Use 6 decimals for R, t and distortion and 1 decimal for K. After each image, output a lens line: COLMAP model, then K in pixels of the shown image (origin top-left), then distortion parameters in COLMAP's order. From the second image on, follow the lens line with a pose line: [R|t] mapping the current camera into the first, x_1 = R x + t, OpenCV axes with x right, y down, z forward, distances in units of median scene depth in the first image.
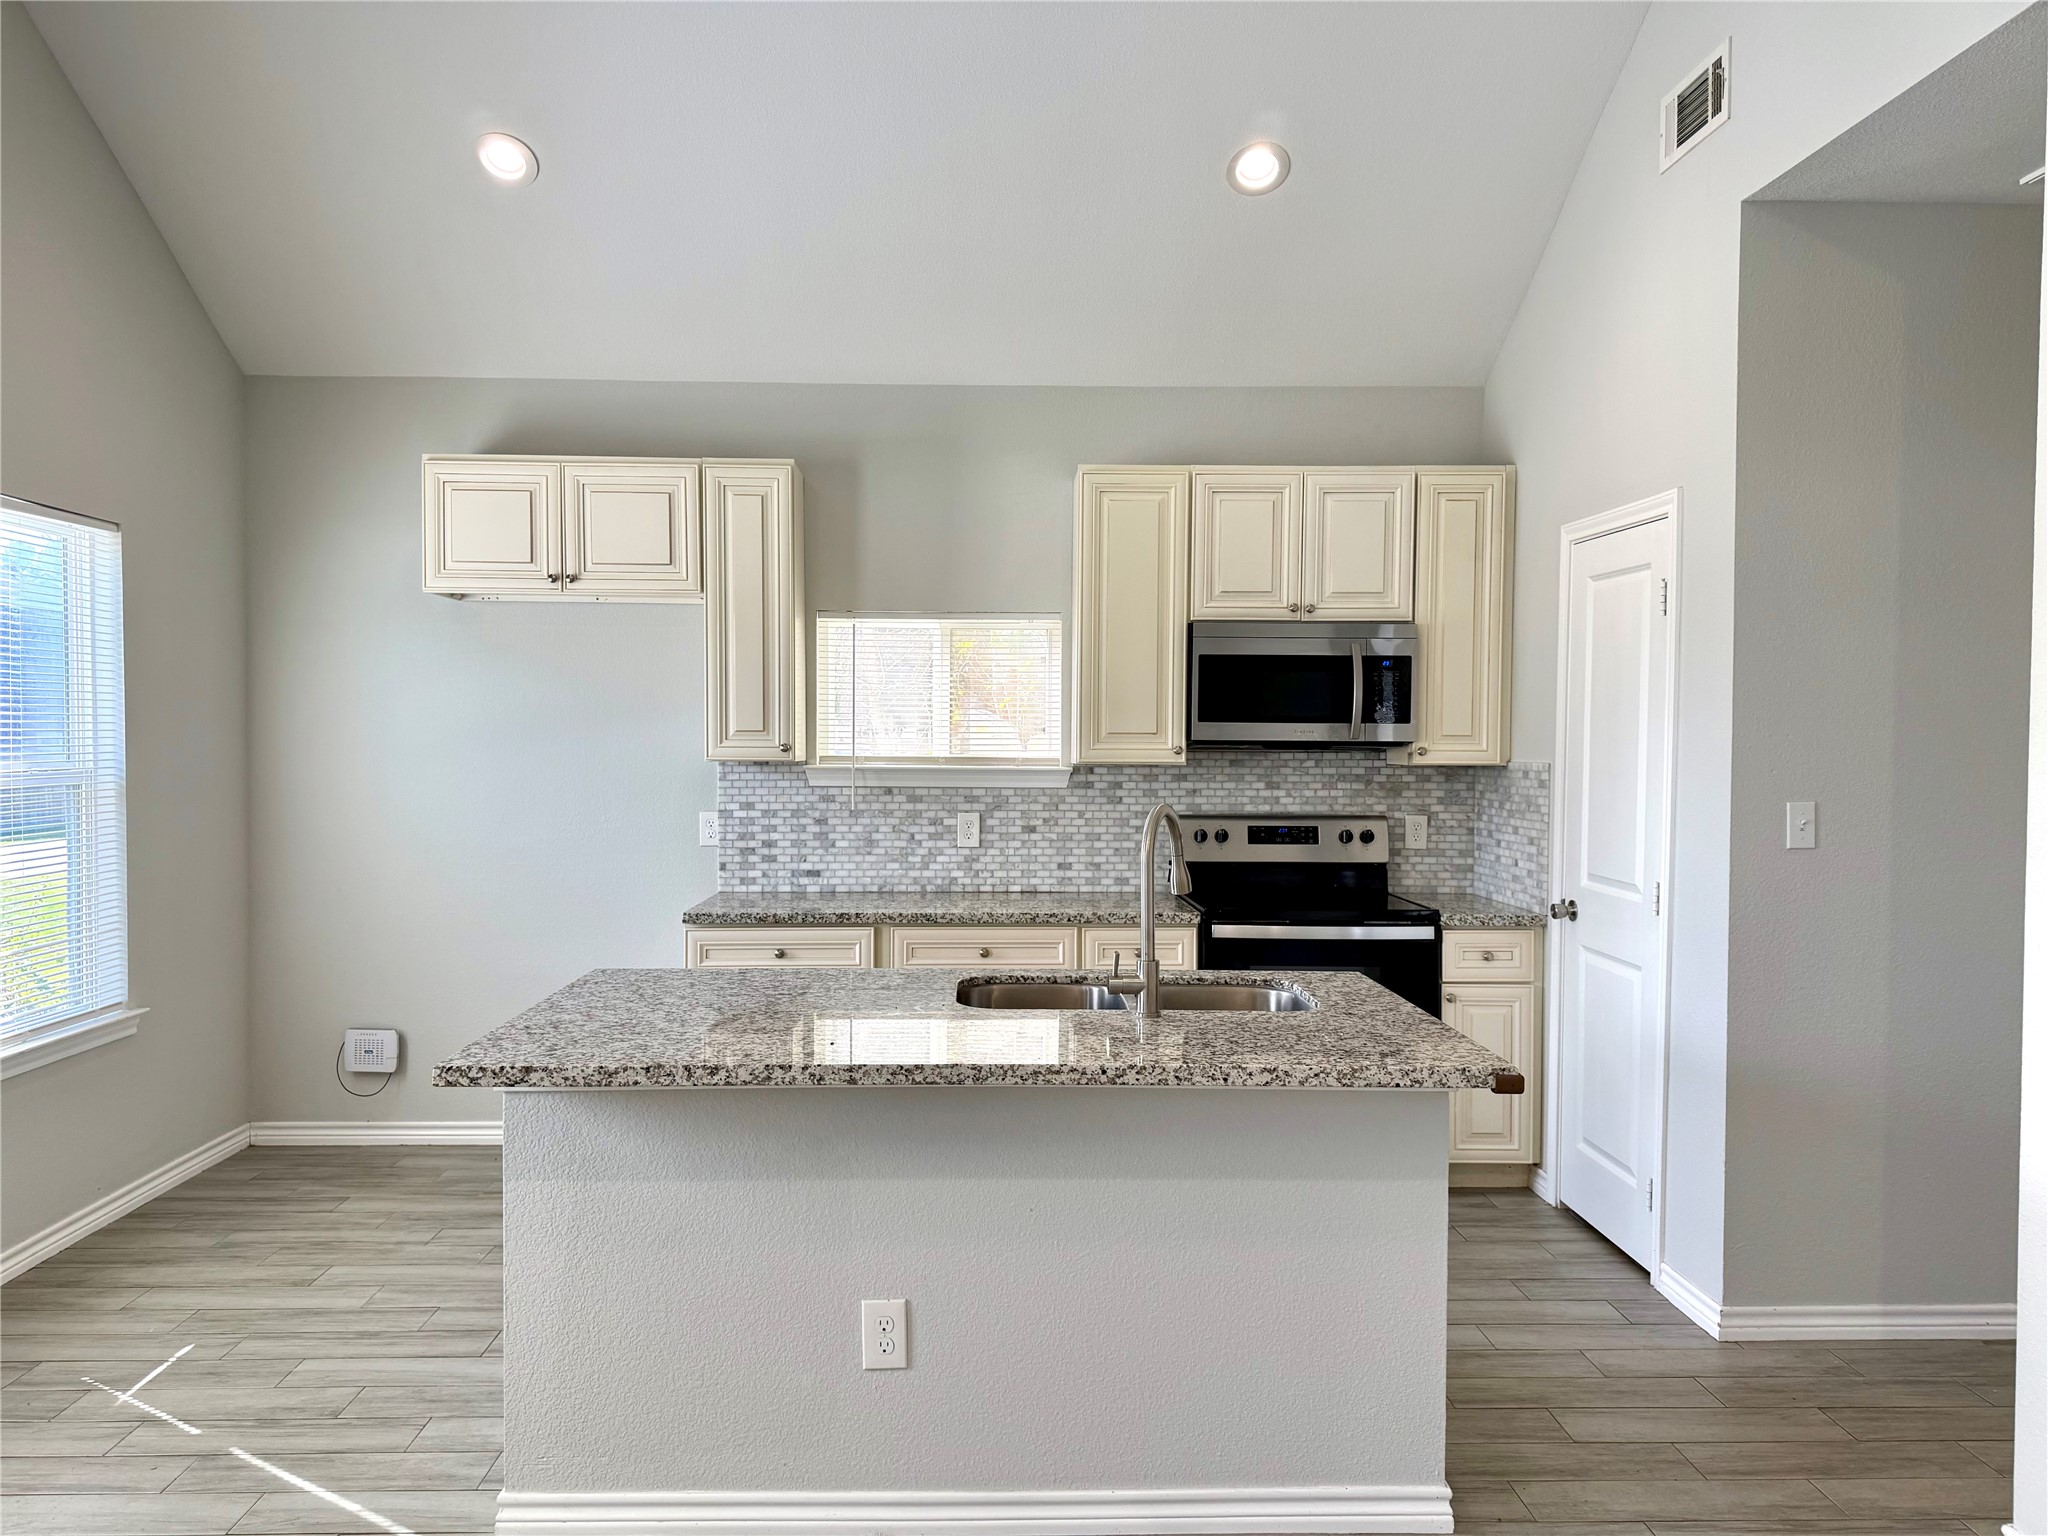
lens RADIAL K [[1445.3, 0, 1024.0], [0, 1445.3, 768.0], [0, 0, 1]] dist [0.070418, -0.096734]
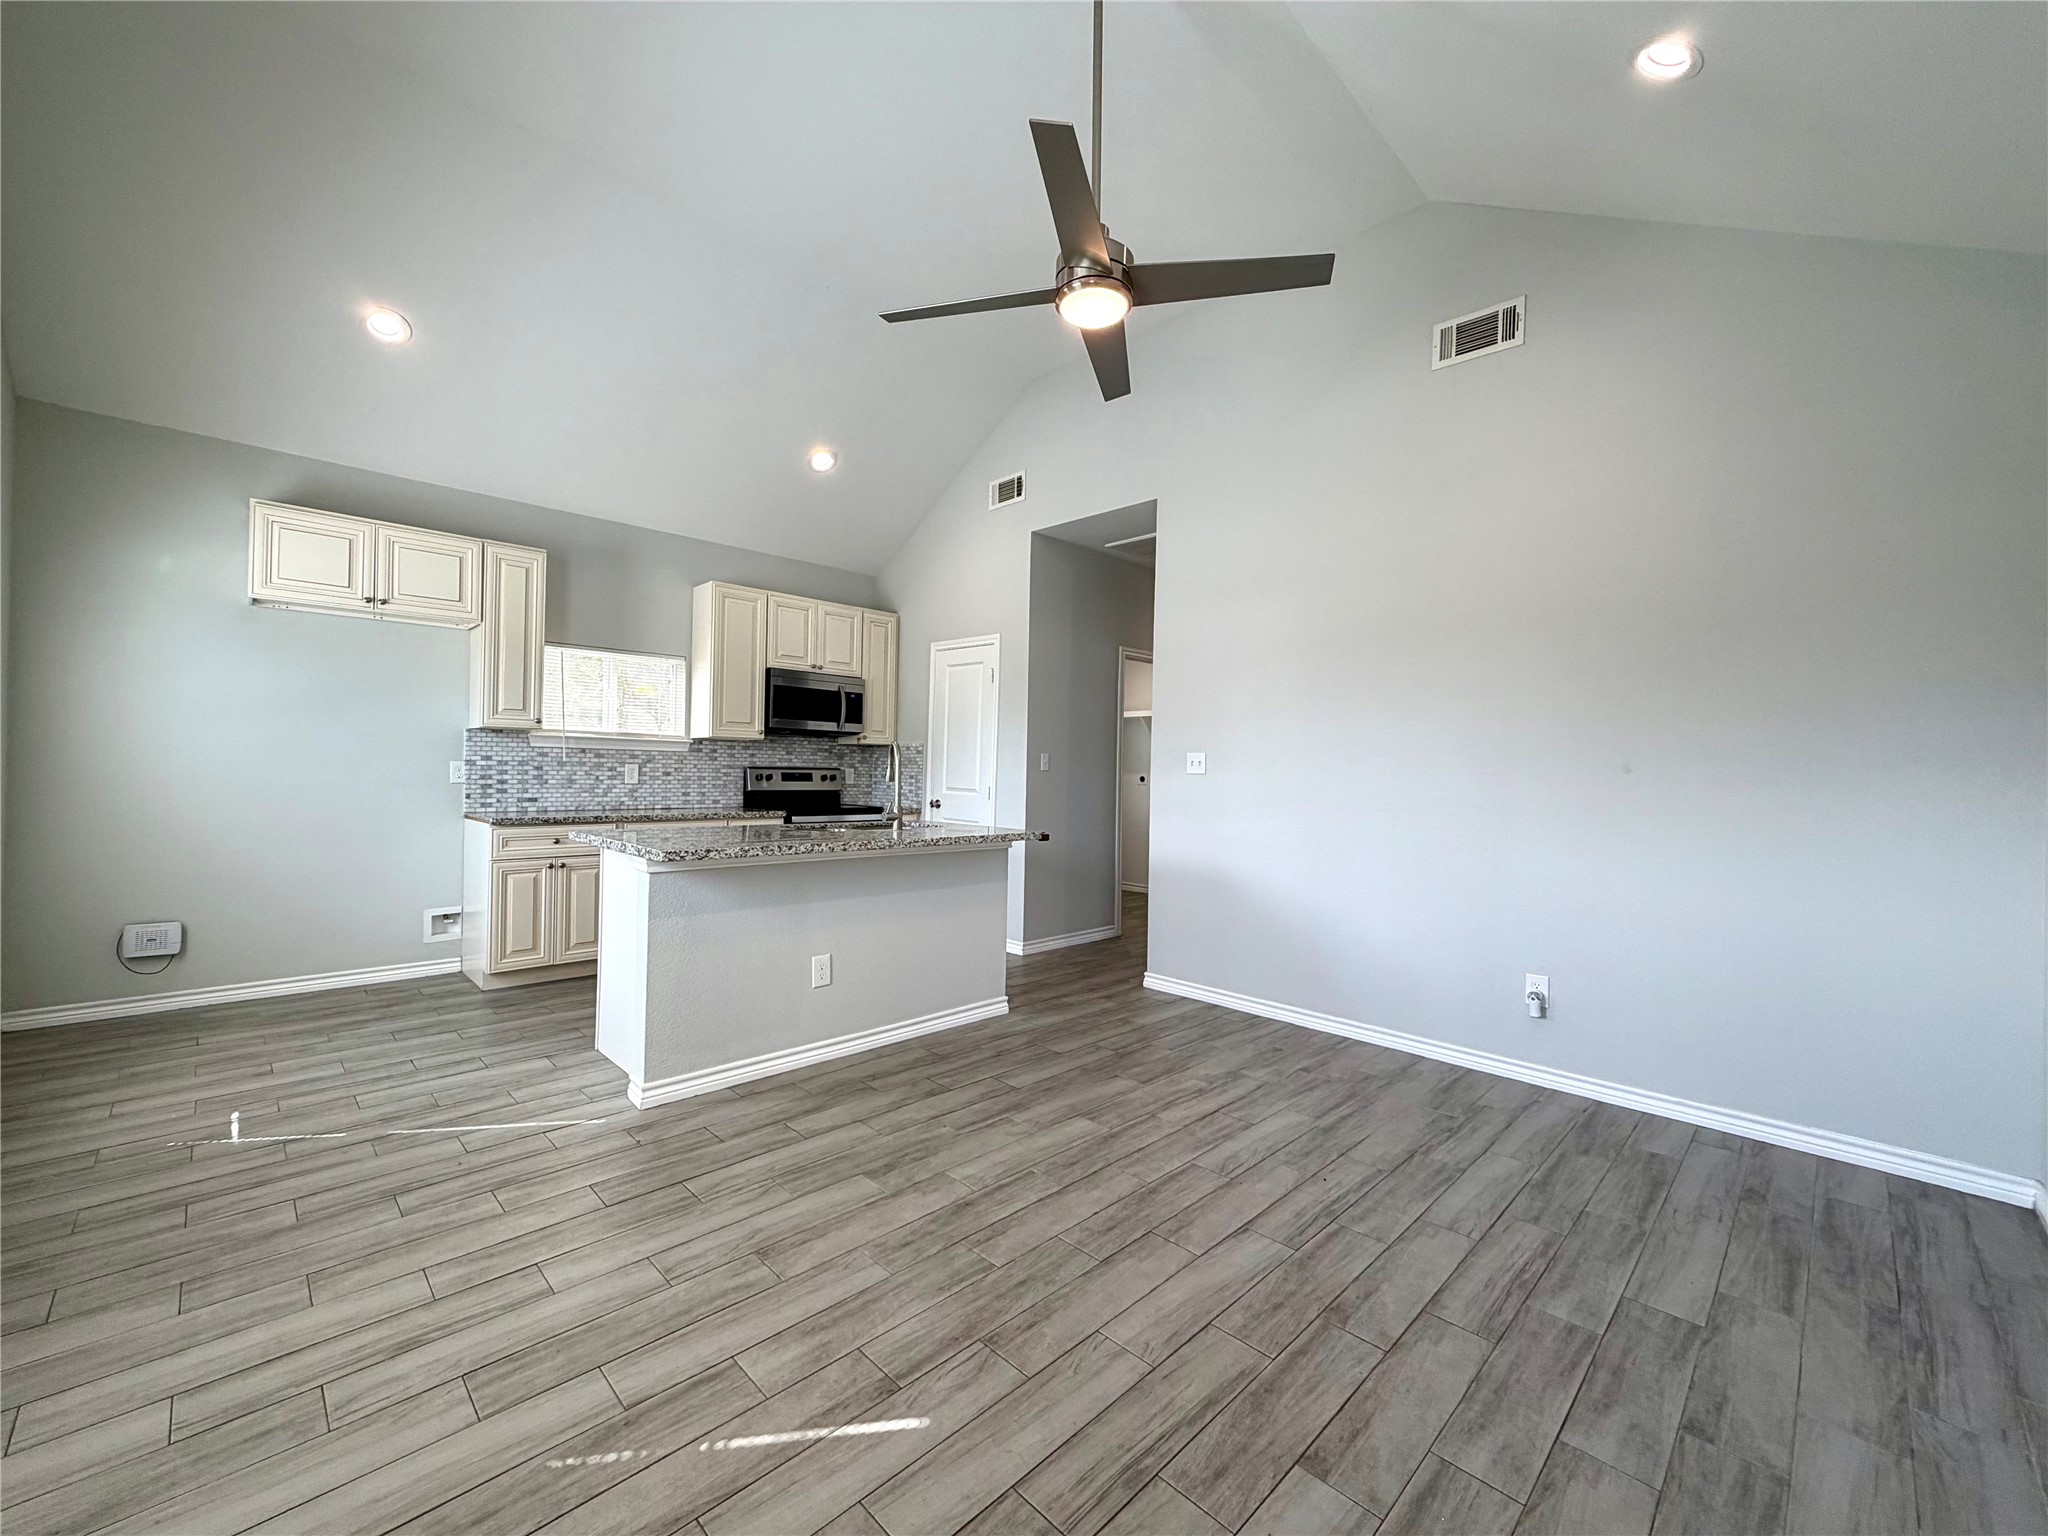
lens RADIAL K [[832.7, 0, 1024.0], [0, 832.7, 768.0], [0, 0, 1]] dist [-0.002040, -0.000209]
pose [[0.725606, 0.011616, 0.688013, -0.409510], [-0.001056, 0.999875, -0.015769, 0.053317], [-0.688110, 0.010716, 0.725527, -0.076164]]
